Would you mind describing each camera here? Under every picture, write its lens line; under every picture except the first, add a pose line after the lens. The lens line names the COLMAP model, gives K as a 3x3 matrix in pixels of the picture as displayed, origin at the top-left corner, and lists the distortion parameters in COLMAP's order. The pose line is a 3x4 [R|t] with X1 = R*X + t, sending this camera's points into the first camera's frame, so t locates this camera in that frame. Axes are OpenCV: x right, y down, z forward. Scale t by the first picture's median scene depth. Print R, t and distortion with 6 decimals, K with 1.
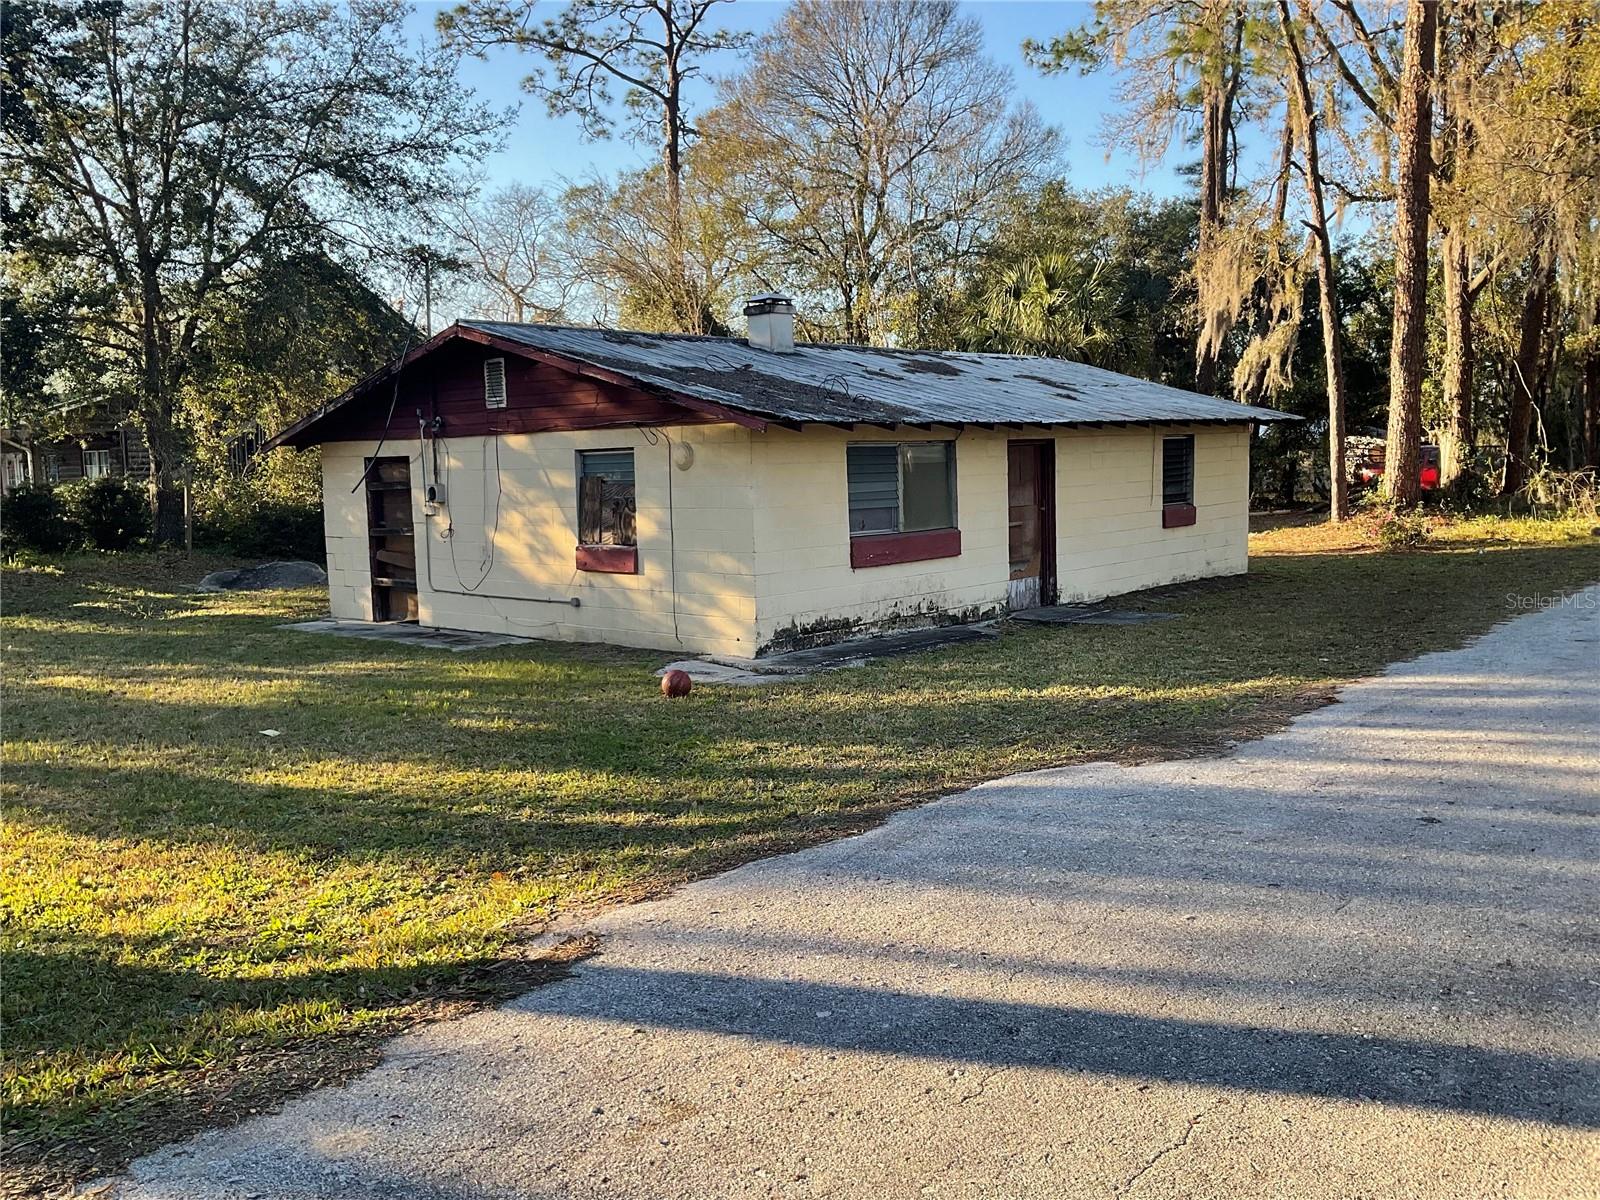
lens RADIAL K [[1344.8, 0, 792.8], [0, 1344.8, 605.7], [0, 0, 1]] dist [0.058927, -0.096543]
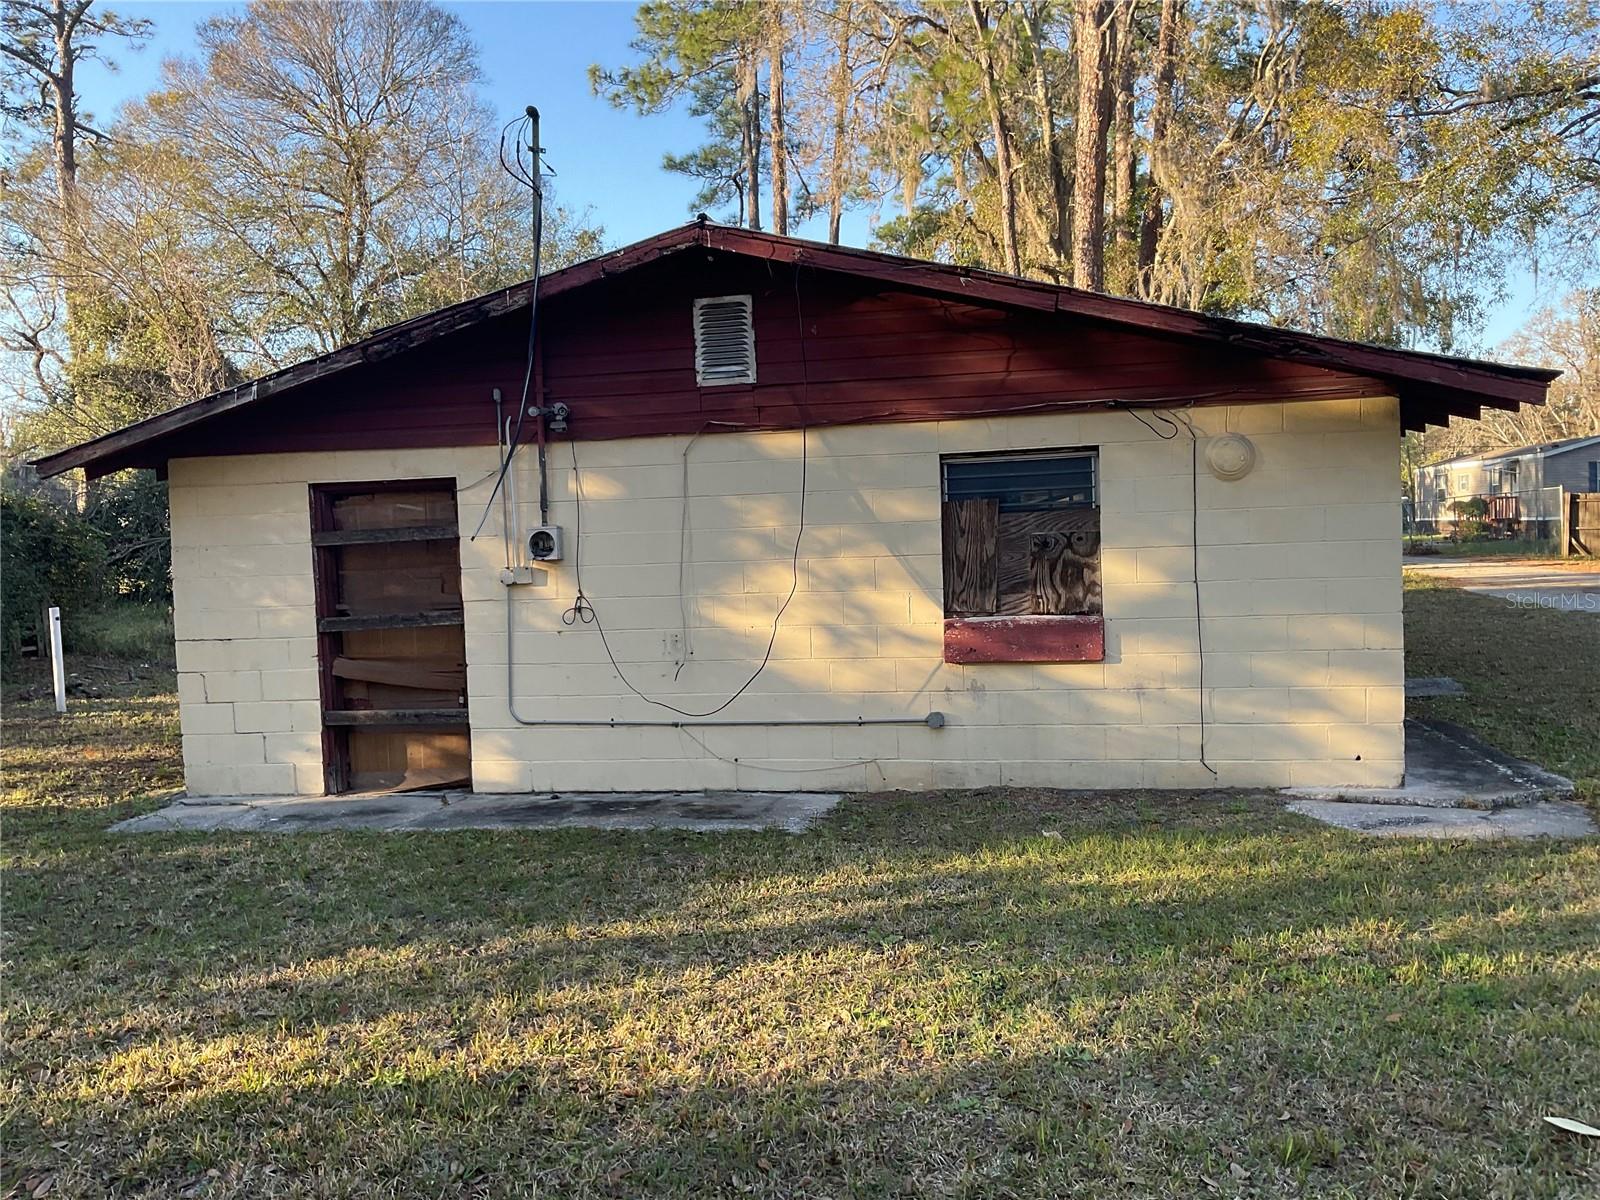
lens RADIAL K [[1344.8, 0, 798.0], [0, 1344.8, 595.3], [0, 0, 1]] dist [0.058927, -0.096543]
pose [[0.858588, -0.033025, 0.511602, -0.433697], [0.070949, 0.995975, -0.054777, -0.024404], [-0.507734, 0.083328, 0.857475, 0.462662]]
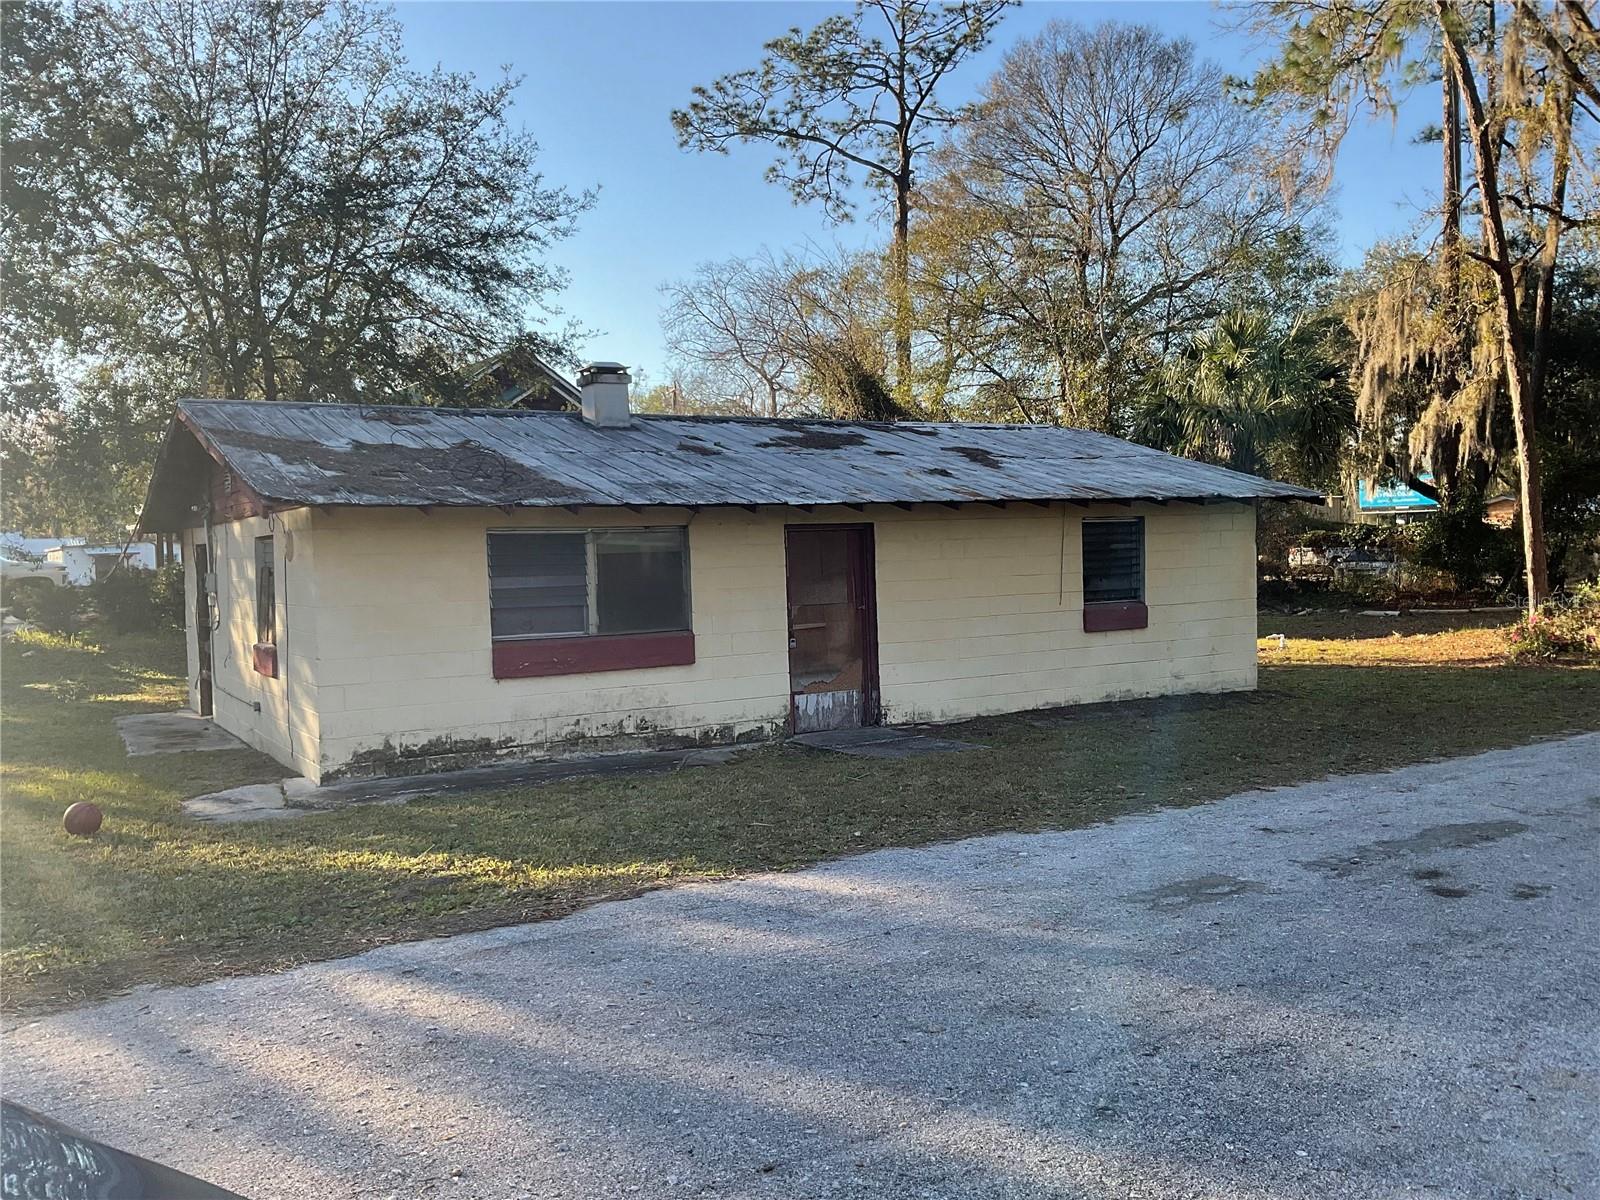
lens RADIAL K [[1344.8, 0, 795.1], [0, 1344.8, 599.1], [0, 0, 1]] dist [0.058927, -0.096543]
pose [[0.958536, 0.010755, -0.284767, 0.377793], [-0.029192, 0.997737, -0.060578, -0.026075], [0.283471, 0.066379, 0.956681, 0.203662]]
